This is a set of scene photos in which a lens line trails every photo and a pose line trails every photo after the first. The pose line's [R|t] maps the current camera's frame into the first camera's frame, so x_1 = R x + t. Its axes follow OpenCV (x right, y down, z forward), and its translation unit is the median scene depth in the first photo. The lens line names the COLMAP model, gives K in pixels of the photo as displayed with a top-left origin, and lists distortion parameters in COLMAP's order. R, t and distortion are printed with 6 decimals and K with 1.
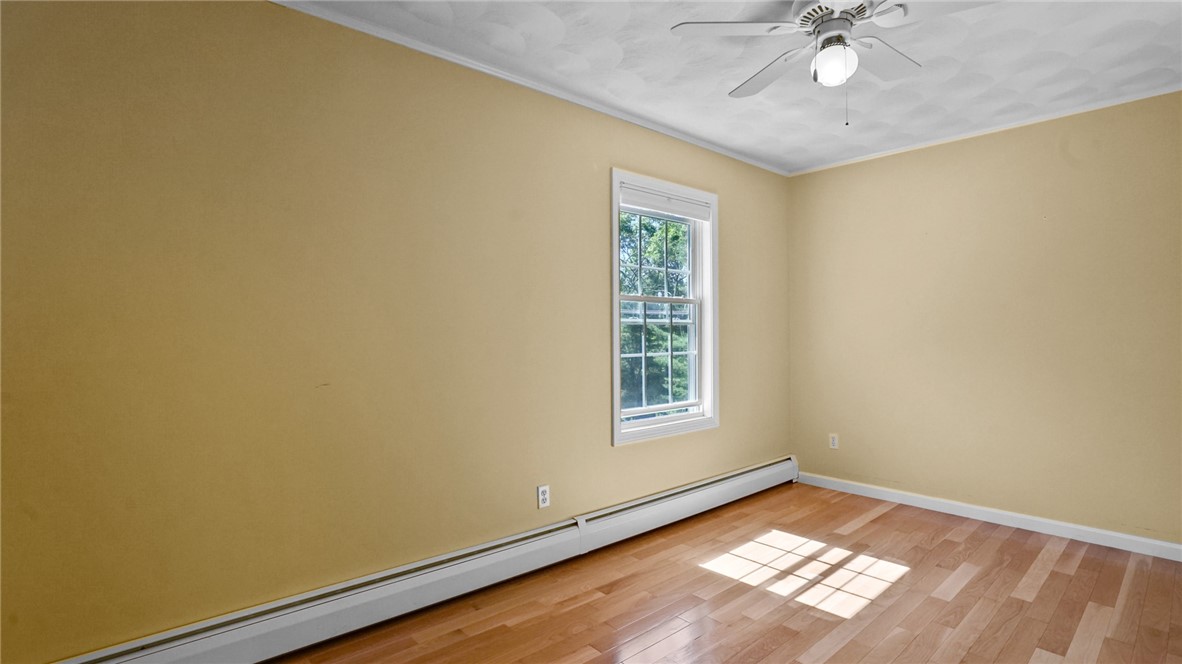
lens RADIAL K [[553.0, 0, 610.5], [0, 553.0, 333.7], [0, 0, 1]] dist [-0.000880, -0.000078]
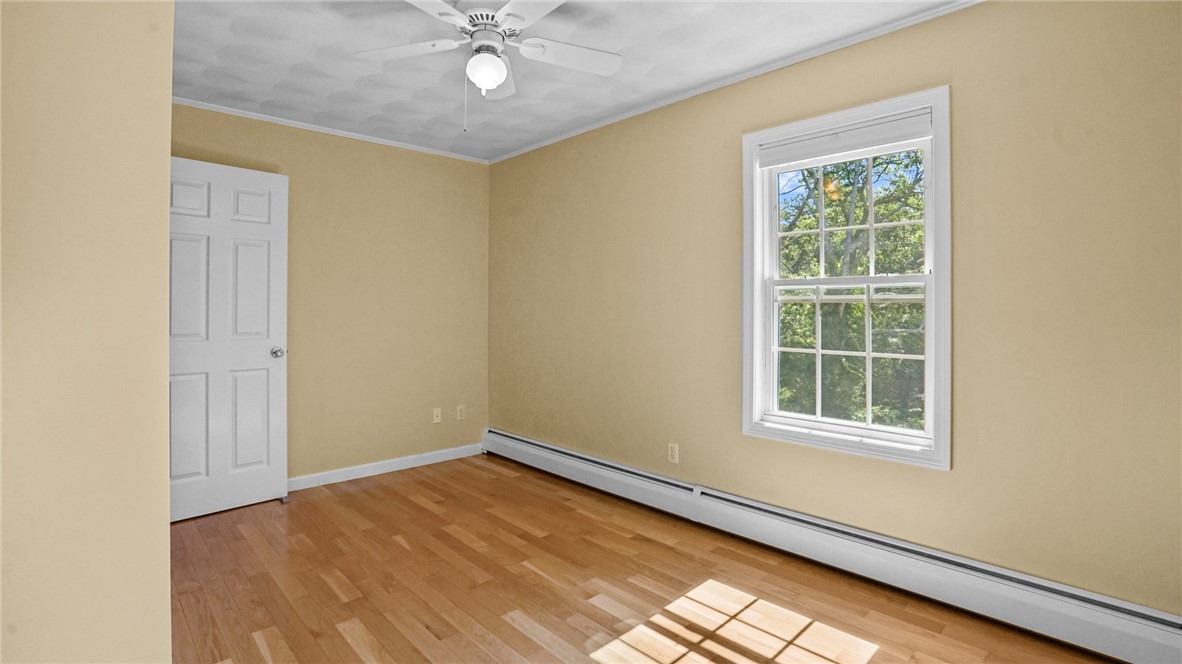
lens RADIAL K [[541.9, 0, 596.9], [0, 541.9, 304.9], [0, 0, 1]] dist [0.000914, 0.000128]
pose [[0.052800, -0.001776, -0.998604, 1.016970], [0.005706, 0.999983, -0.001477, -0.018327], [0.998589, -0.005620, 0.052809, 0.783761]]
